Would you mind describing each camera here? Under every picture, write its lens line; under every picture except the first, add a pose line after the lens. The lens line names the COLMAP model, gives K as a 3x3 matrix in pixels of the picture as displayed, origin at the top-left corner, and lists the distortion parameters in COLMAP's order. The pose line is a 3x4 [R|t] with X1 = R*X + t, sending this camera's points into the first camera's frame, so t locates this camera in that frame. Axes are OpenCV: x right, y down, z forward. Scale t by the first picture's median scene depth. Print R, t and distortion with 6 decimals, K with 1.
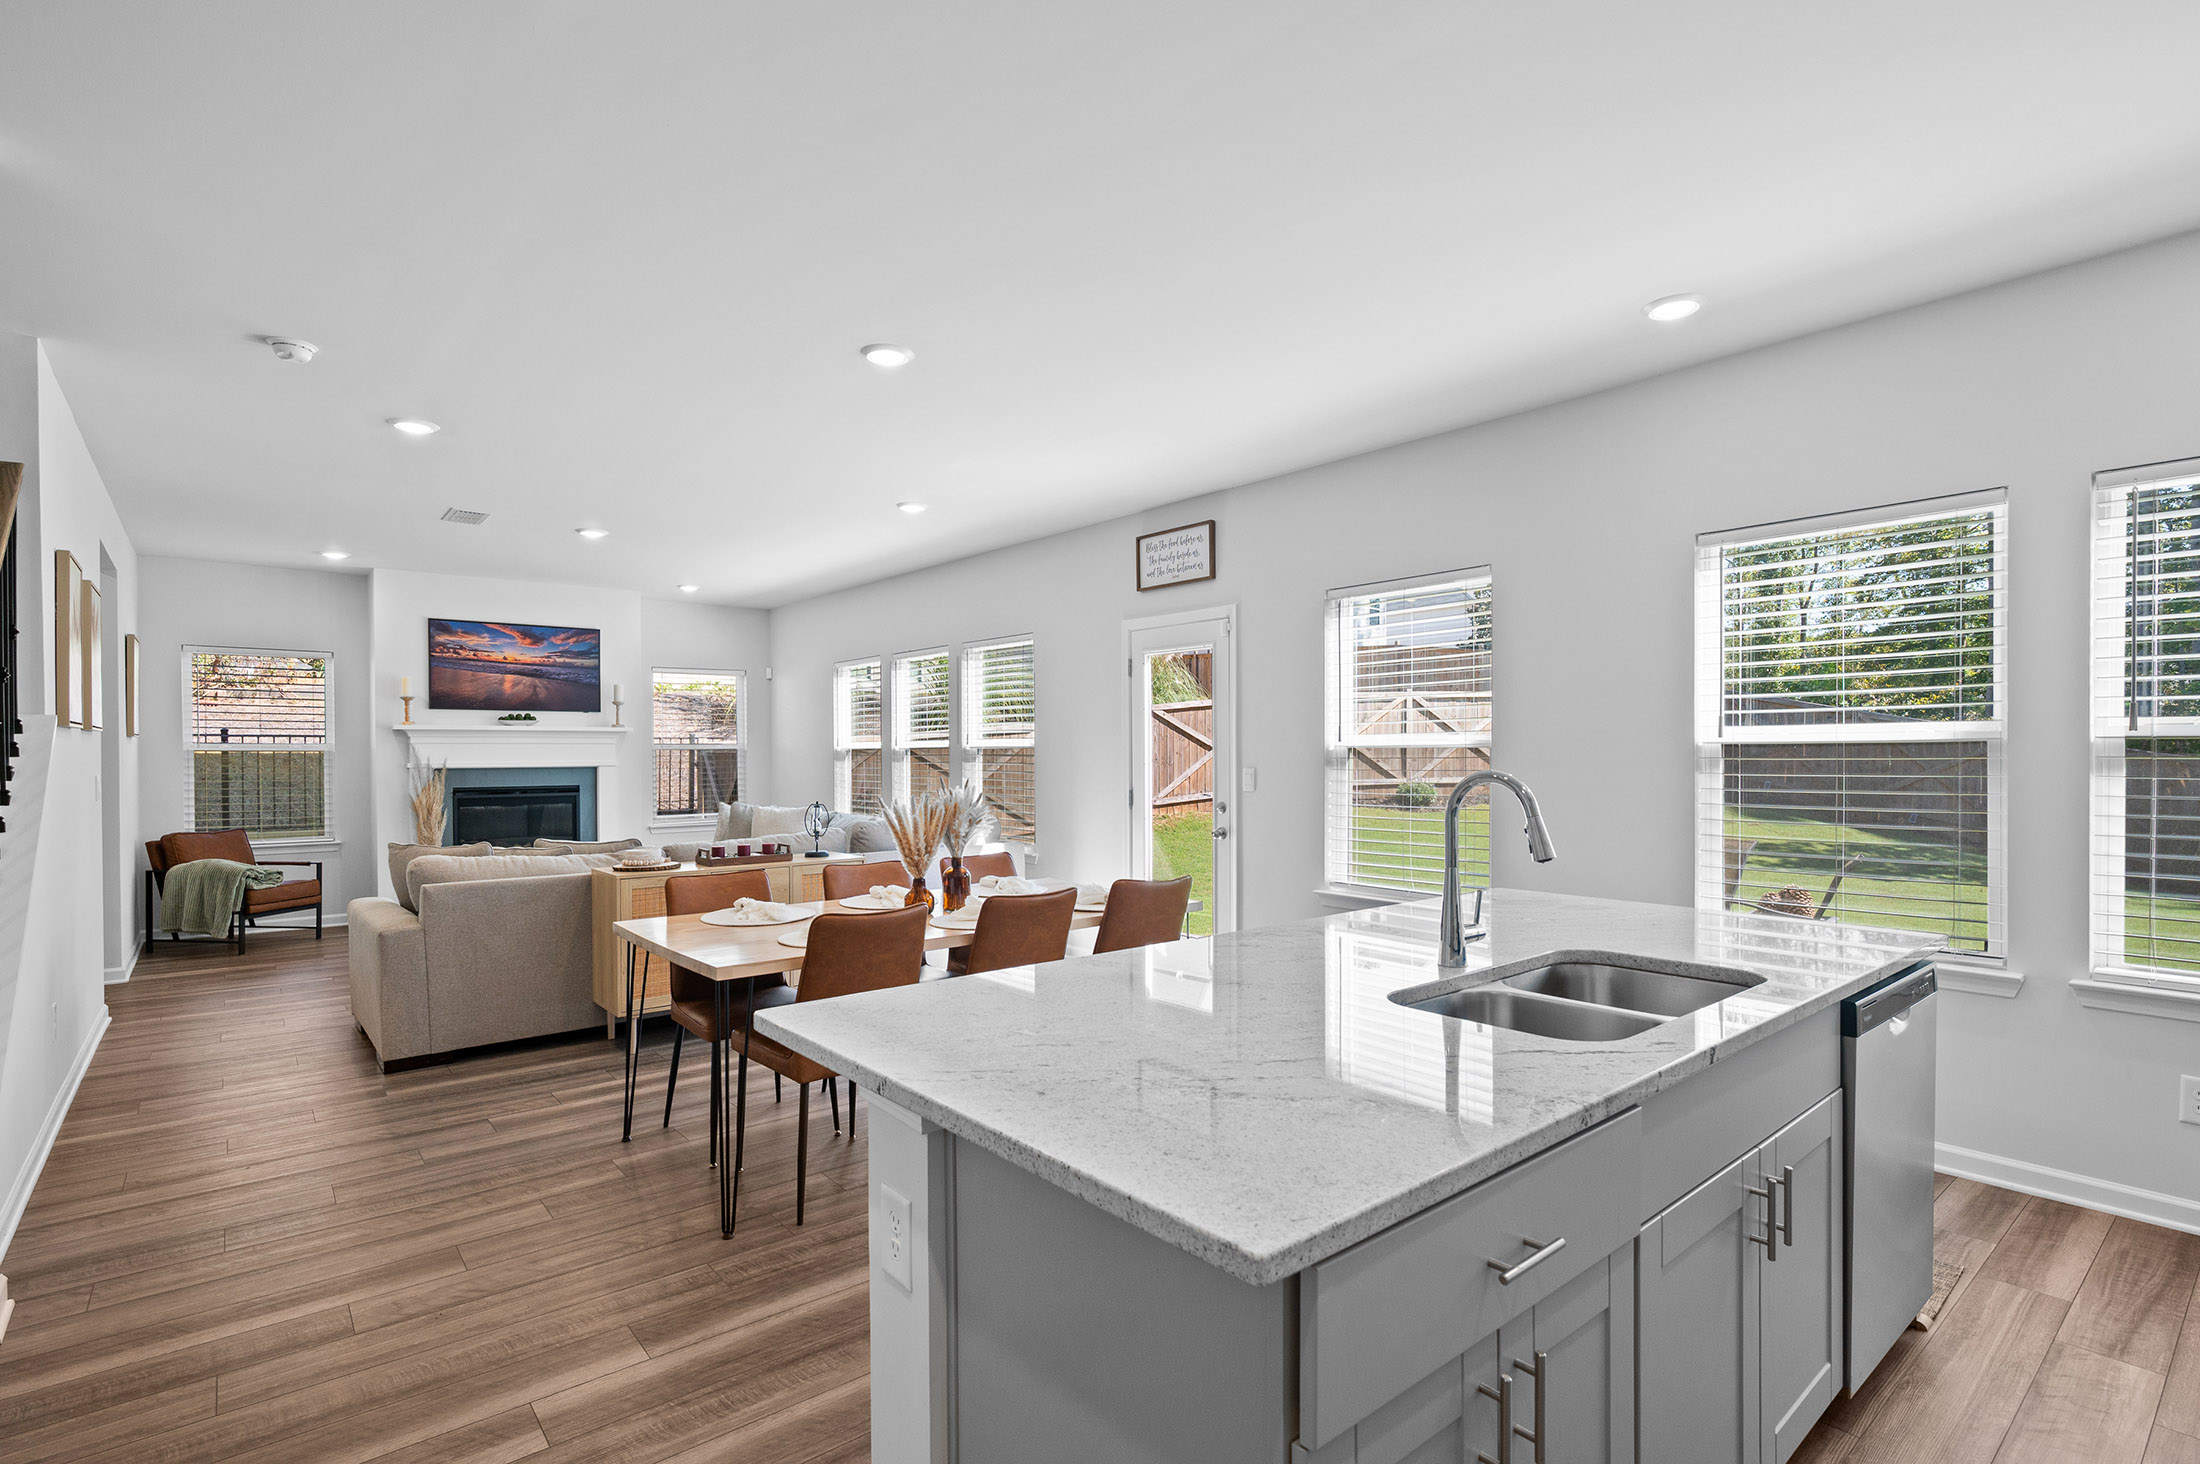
lens RADIAL K [[1093.8, 0, 1124.0], [0, 1093.8, 754.5], [0, 0, 1]] dist [-0.003805, 0.005824]
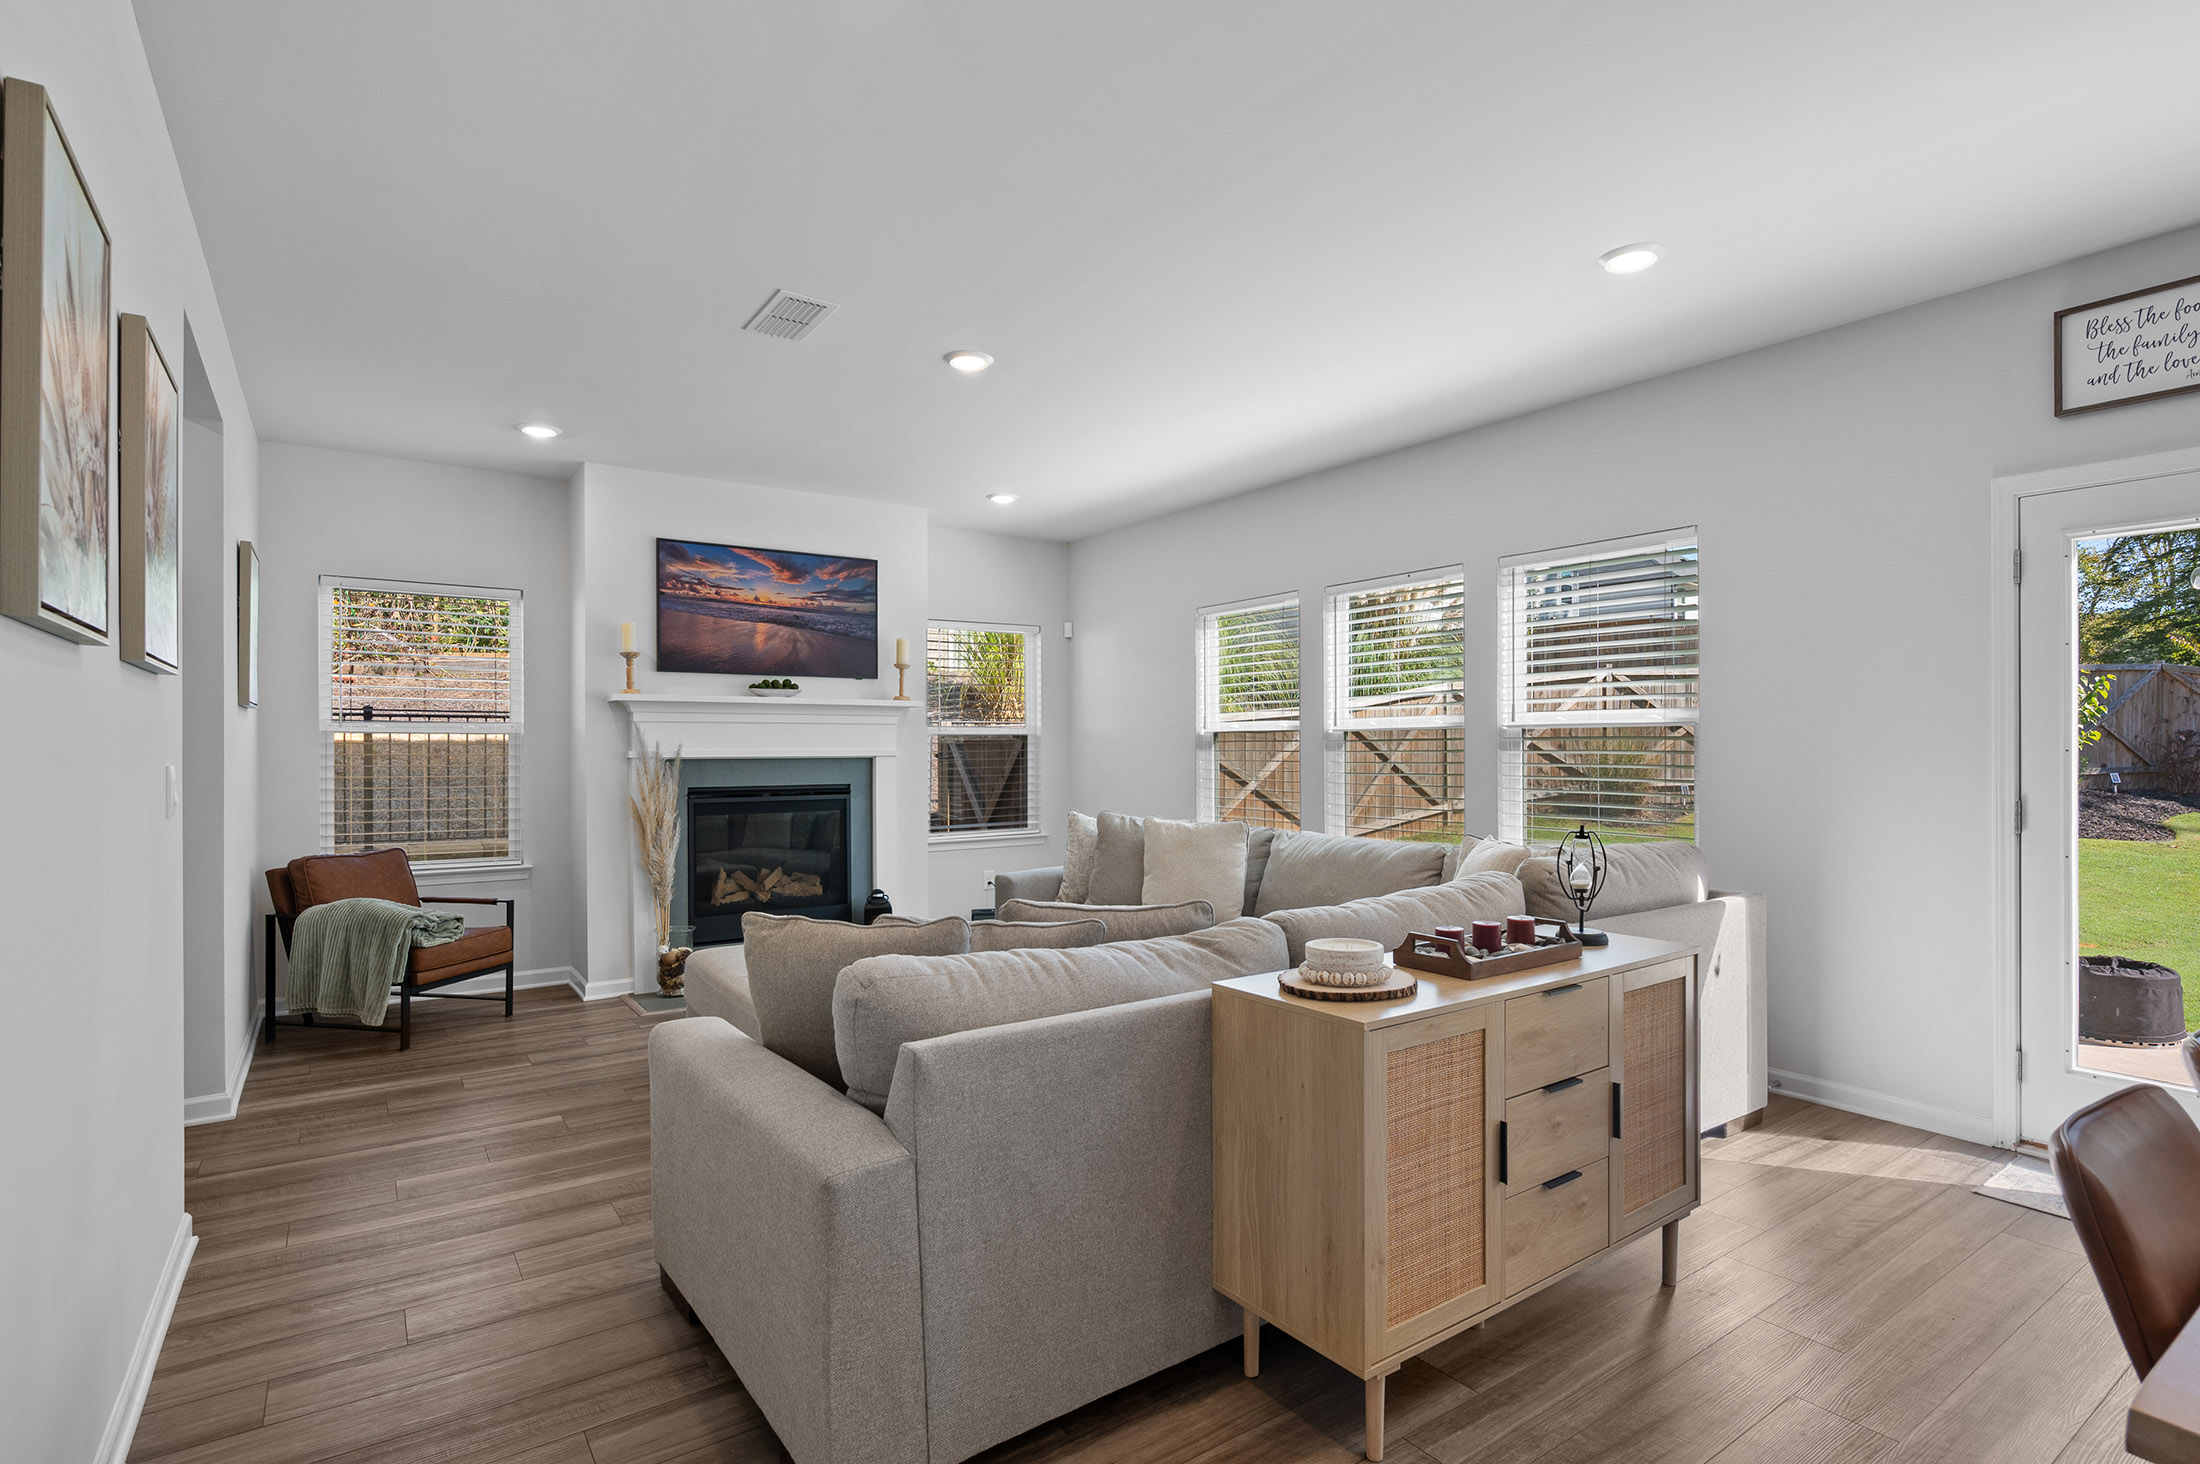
lens RADIAL K [[1093.8, 0, 1104.8], [0, 1093.8, 738.0], [0, 0, 1]] dist [-0.003805, 0.005824]
pose [[0.996728, 0.000157, -0.080824, -0.304118], [-0.001024, 0.999942, -0.010684, 0.006865], [0.080818, 0.010732, 0.996671, 0.345615]]
